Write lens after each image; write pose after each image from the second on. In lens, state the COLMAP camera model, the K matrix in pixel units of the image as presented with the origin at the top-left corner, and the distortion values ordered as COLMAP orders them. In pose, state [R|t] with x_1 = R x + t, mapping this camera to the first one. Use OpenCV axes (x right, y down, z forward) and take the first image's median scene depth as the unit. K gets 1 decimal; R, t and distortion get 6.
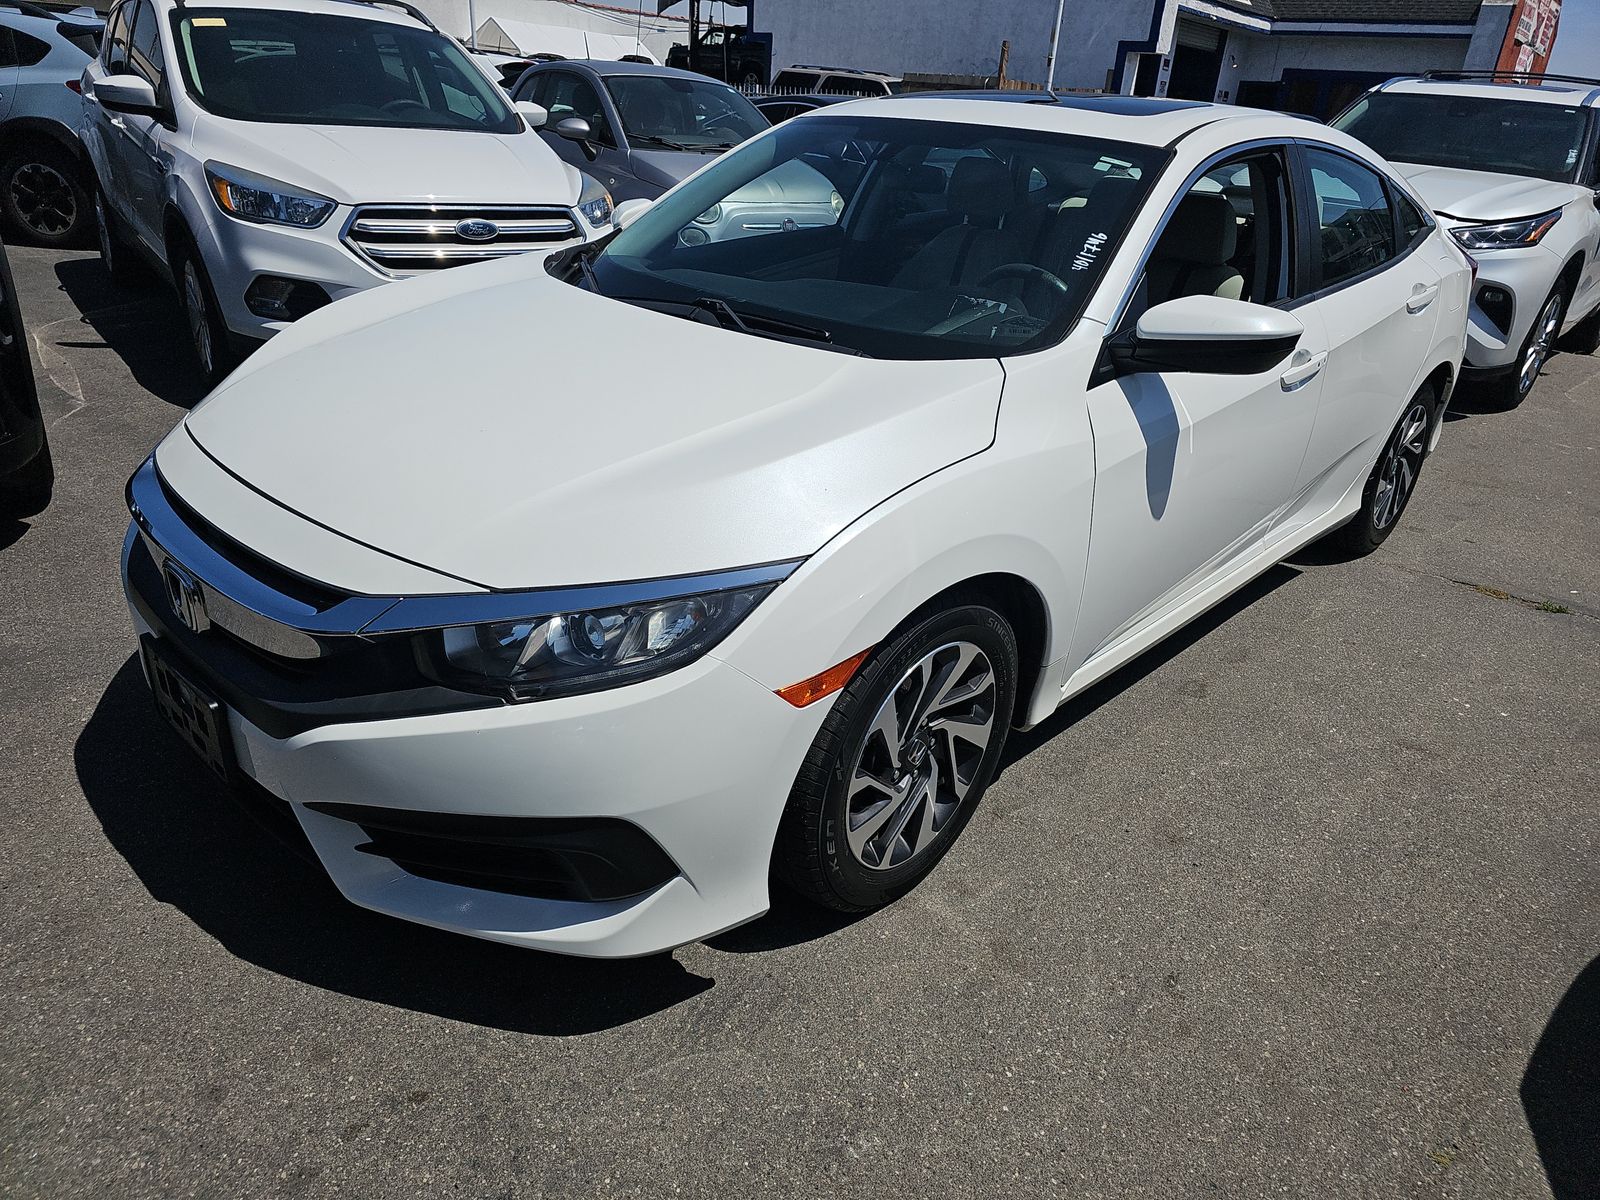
lens RADIAL K [[1069.8, 0, 800.0], [0, 1069.8, 600.0], [0, 0, 1]] dist [0.045780, -0.048724]
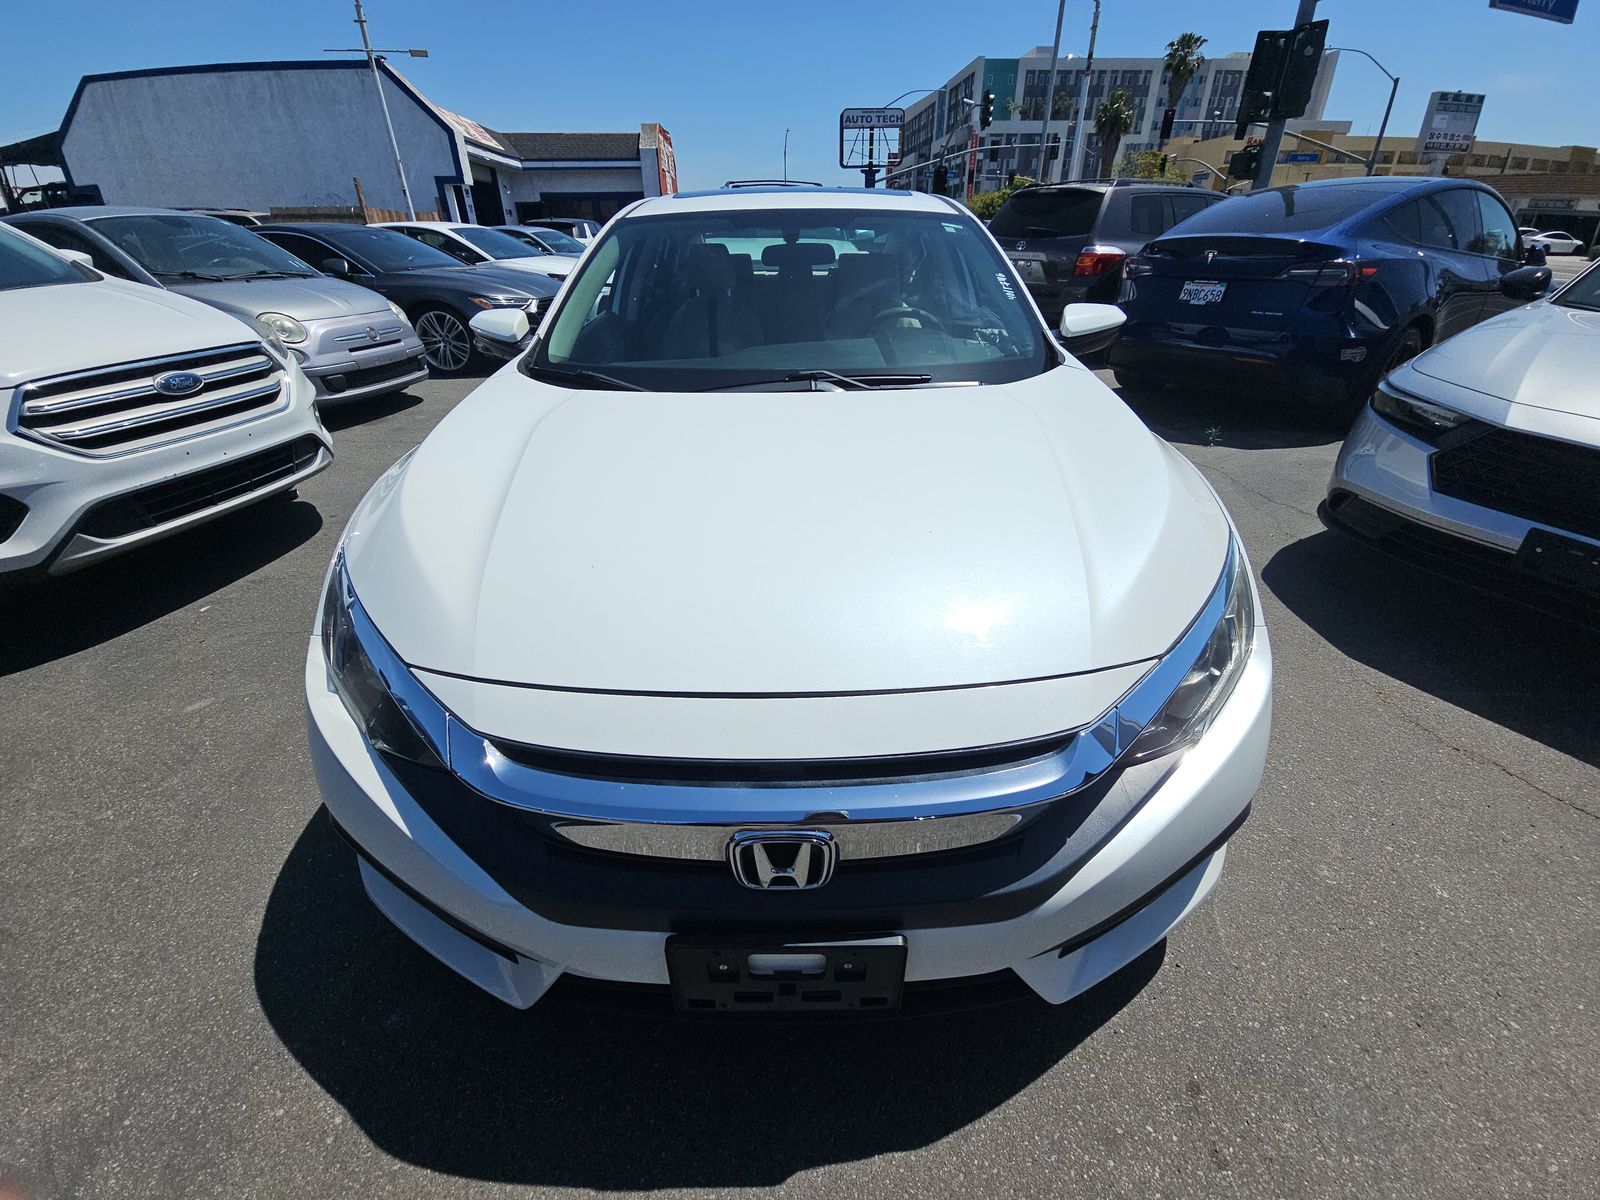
lens RADIAL K [[604.8, 0, 800.0], [0, 604.8, 600.0], [0, 0, 1]] dist [0.029927, -0.015125]
pose [[0.719227, -0.415964, 0.556495, -0.269451], [0.342355, 0.909162, 0.237104, -0.107553], [-0.604571, 0.019988, 0.796301, 0.238973]]
